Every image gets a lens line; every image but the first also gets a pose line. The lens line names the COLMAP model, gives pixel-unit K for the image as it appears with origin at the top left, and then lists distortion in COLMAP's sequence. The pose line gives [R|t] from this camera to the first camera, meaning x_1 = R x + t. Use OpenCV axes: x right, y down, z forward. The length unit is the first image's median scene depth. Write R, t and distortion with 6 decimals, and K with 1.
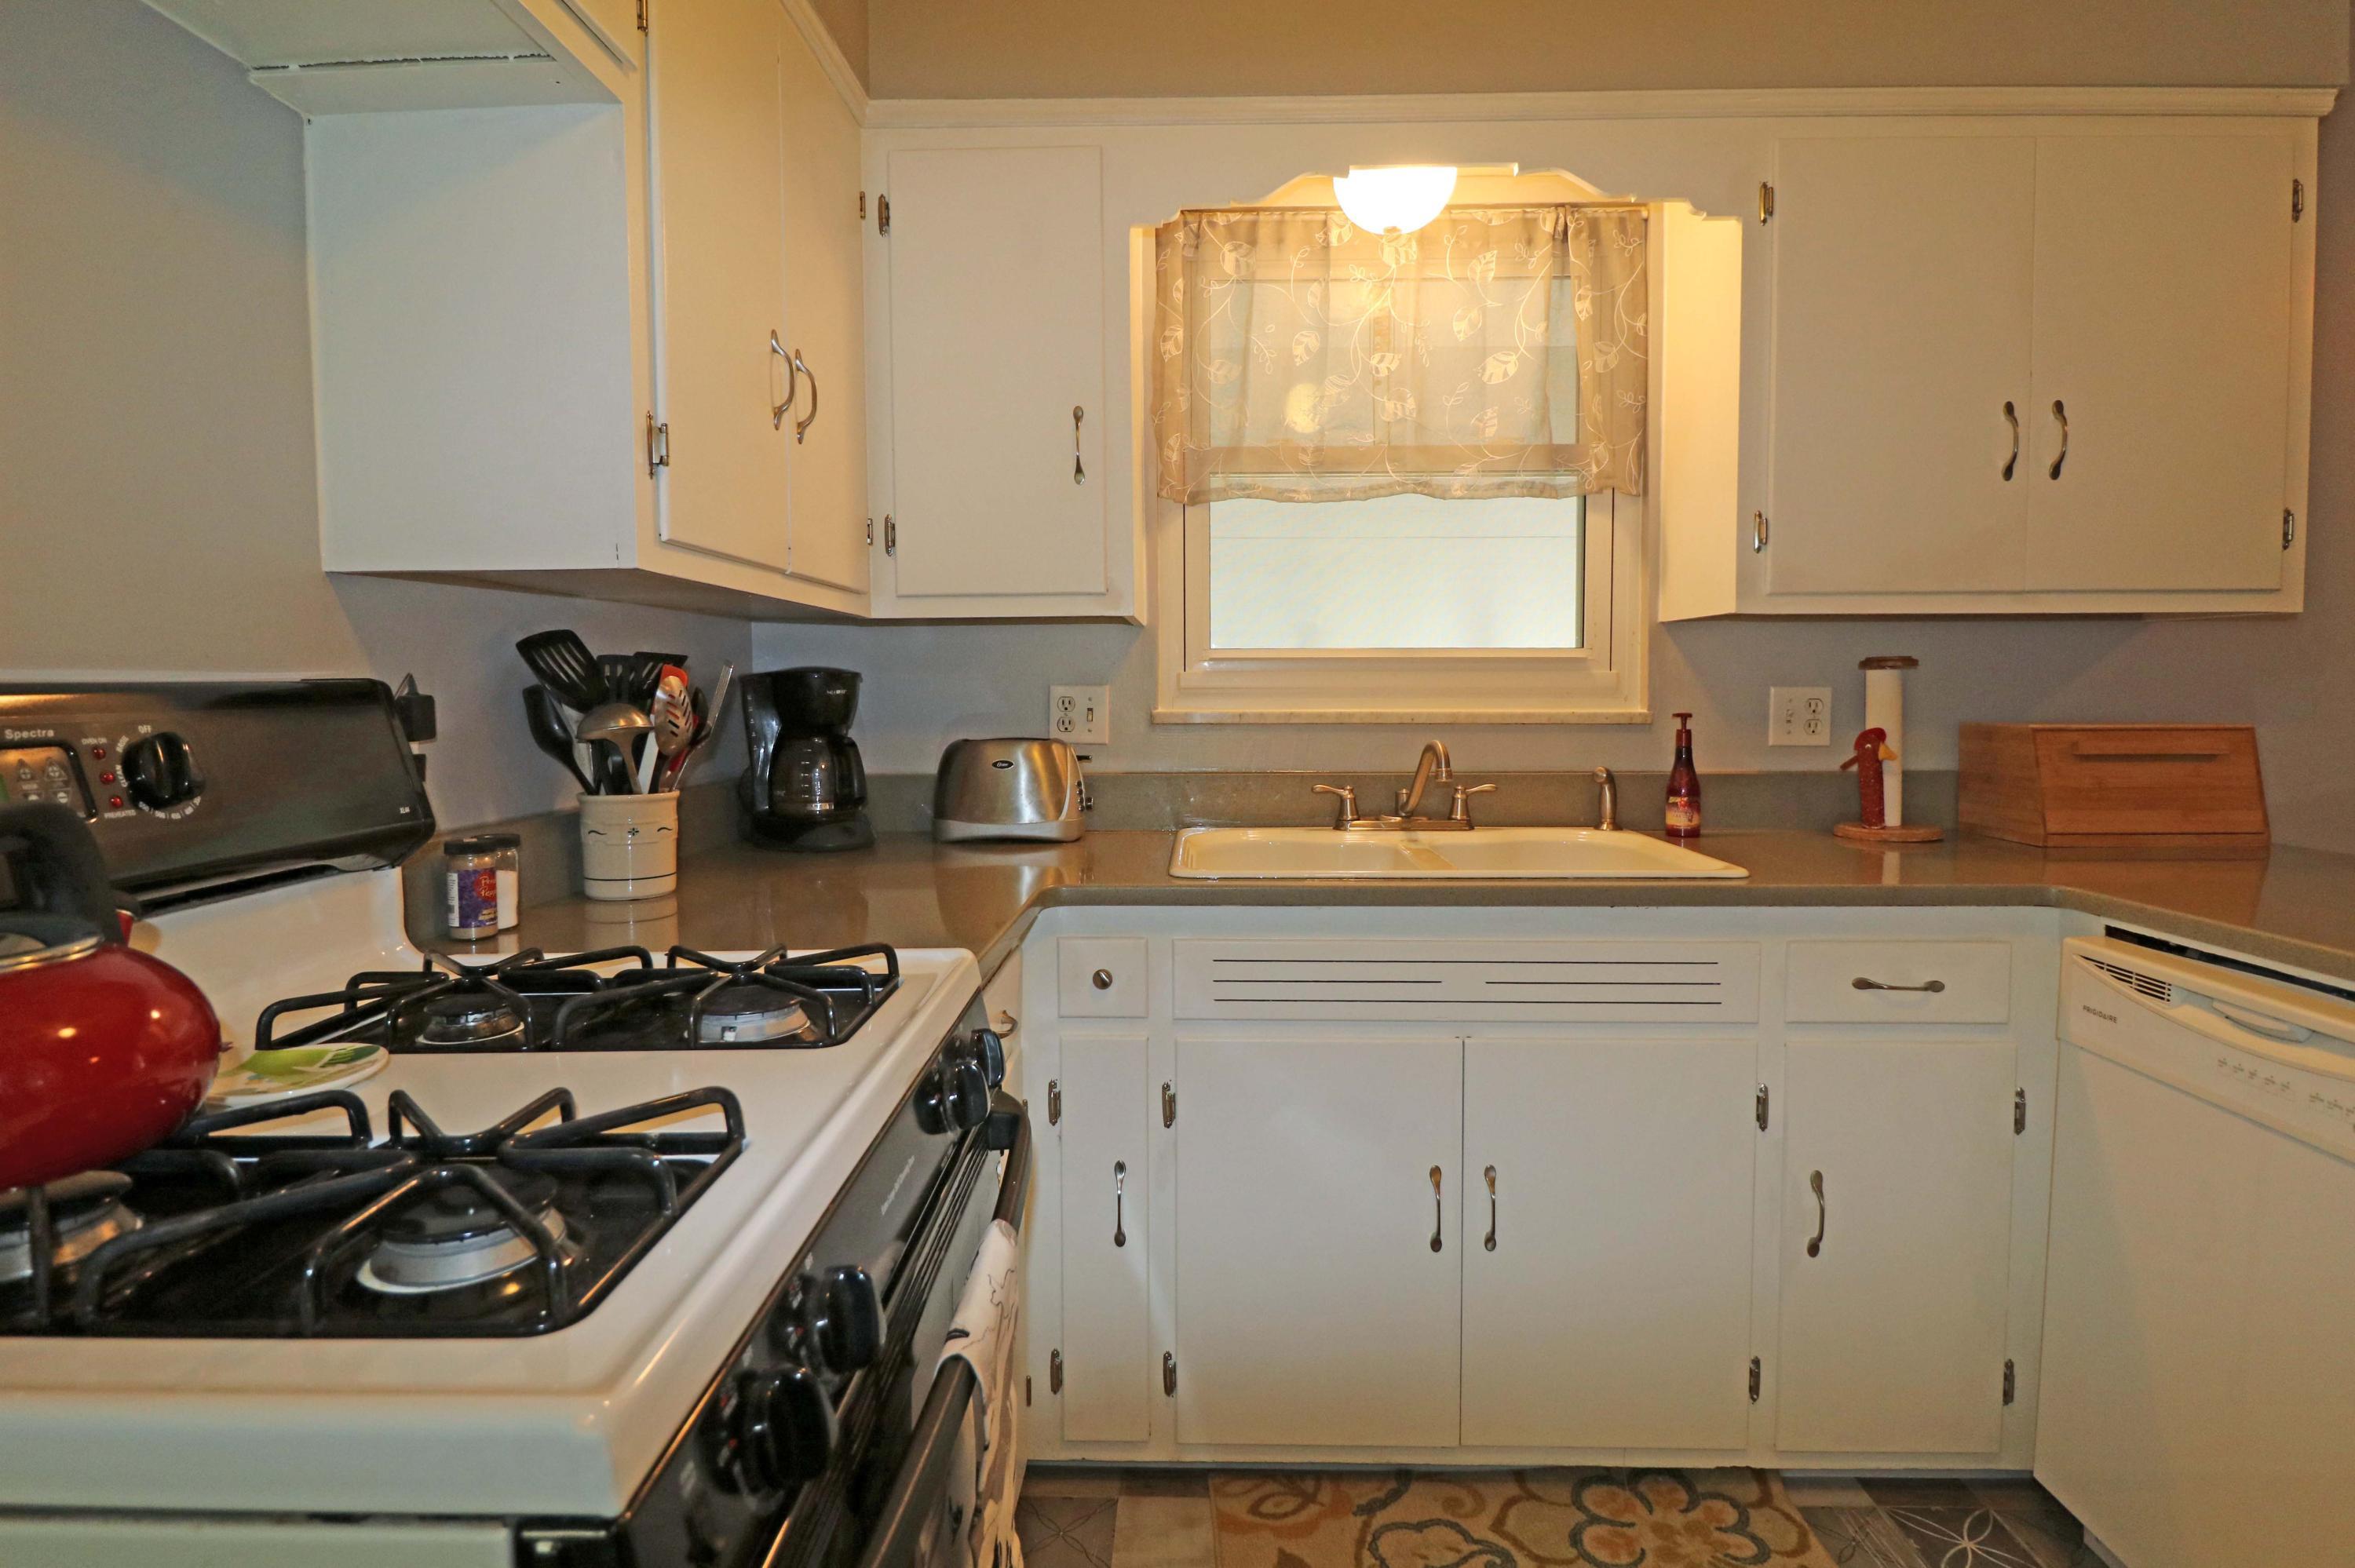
lens RADIAL K [[1176.2, 0, 1179.2], [0, 1176.2, 761.0], [0, 0, 1]] dist [-0.003092, -0.006744]
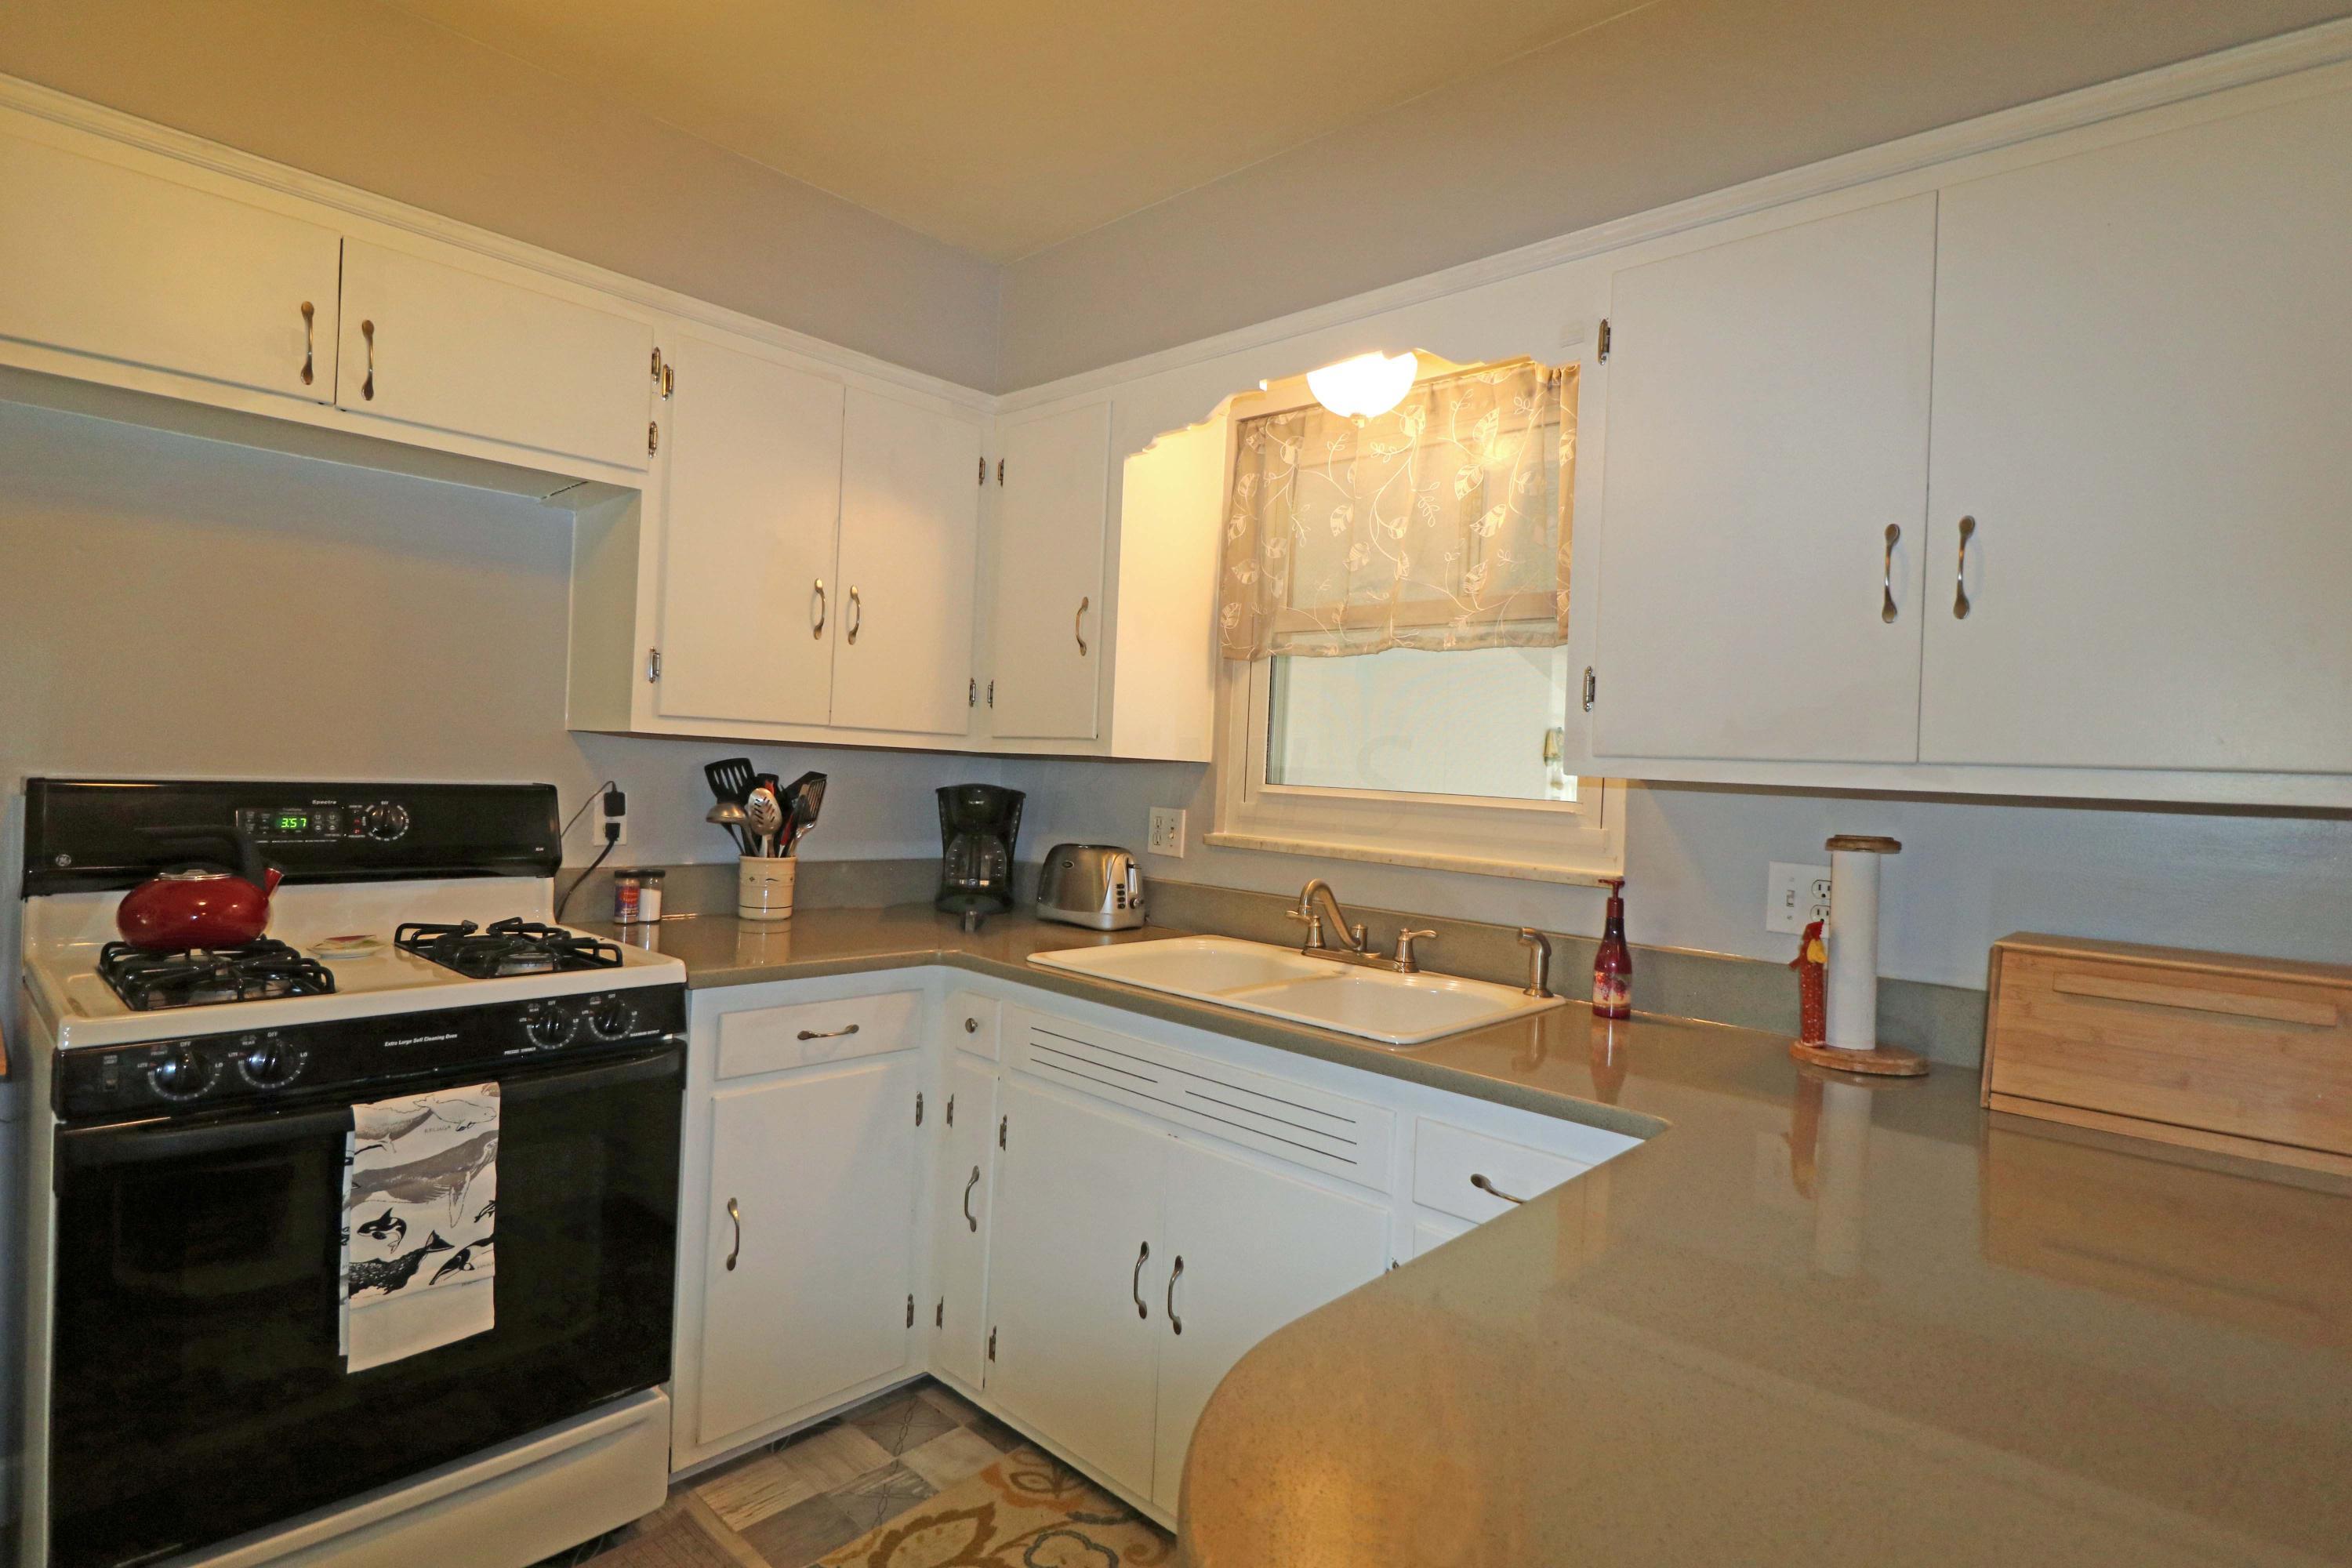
lens RADIAL K [[1174.9, 0, 1166.2], [0, 1174.9, 769.7], [0, 0, 1]] dist [-0.003092, -0.006744]
pose [[0.748285, 0.040862, -0.662117, 0.783133], [-0.090611, 0.995042, -0.040995, -0.058135], [0.657160, 0.090672, 0.748278, 0.083147]]
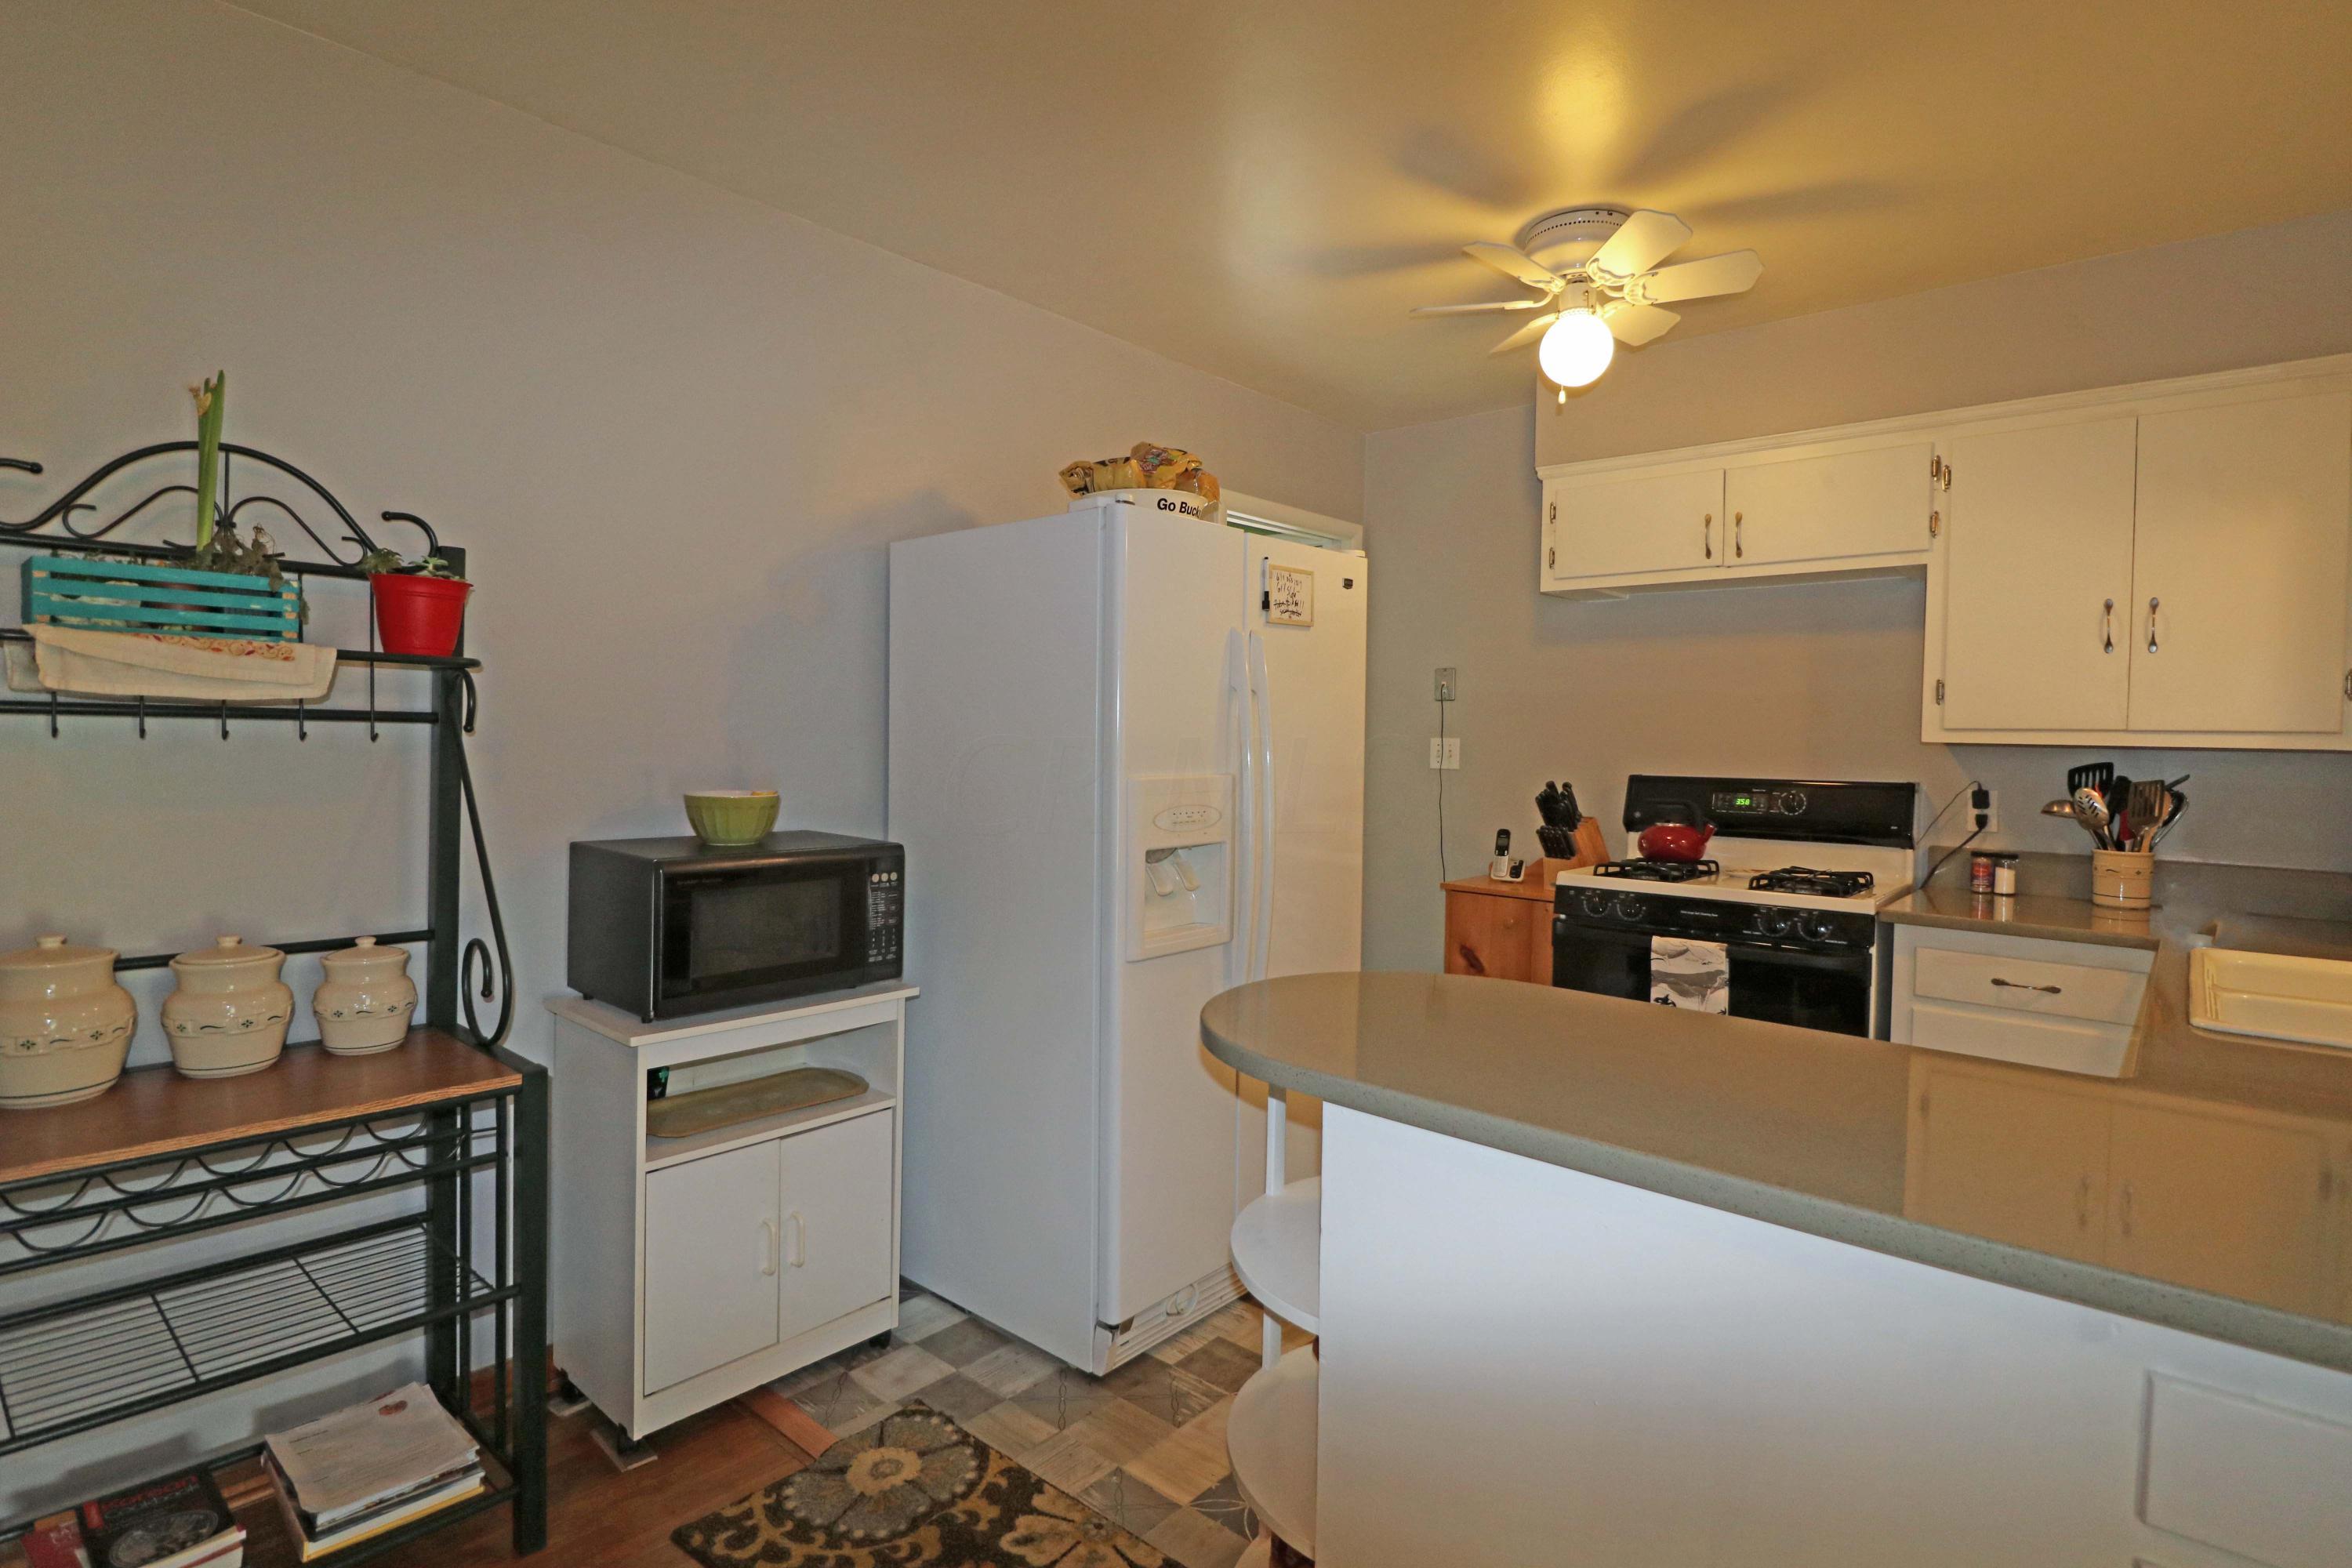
lens RADIAL K [[1174.9, 0, 1149.8], [0, 1174.9, 772.5], [0, 0, 1]] dist [-0.003092, -0.006744]
pose [[-0.648722, 0.019628, -0.760773, 1.418703], [-0.060672, 0.995151, 0.077412, -0.107220], [0.758603, 0.096377, -0.644385, 0.748816]]
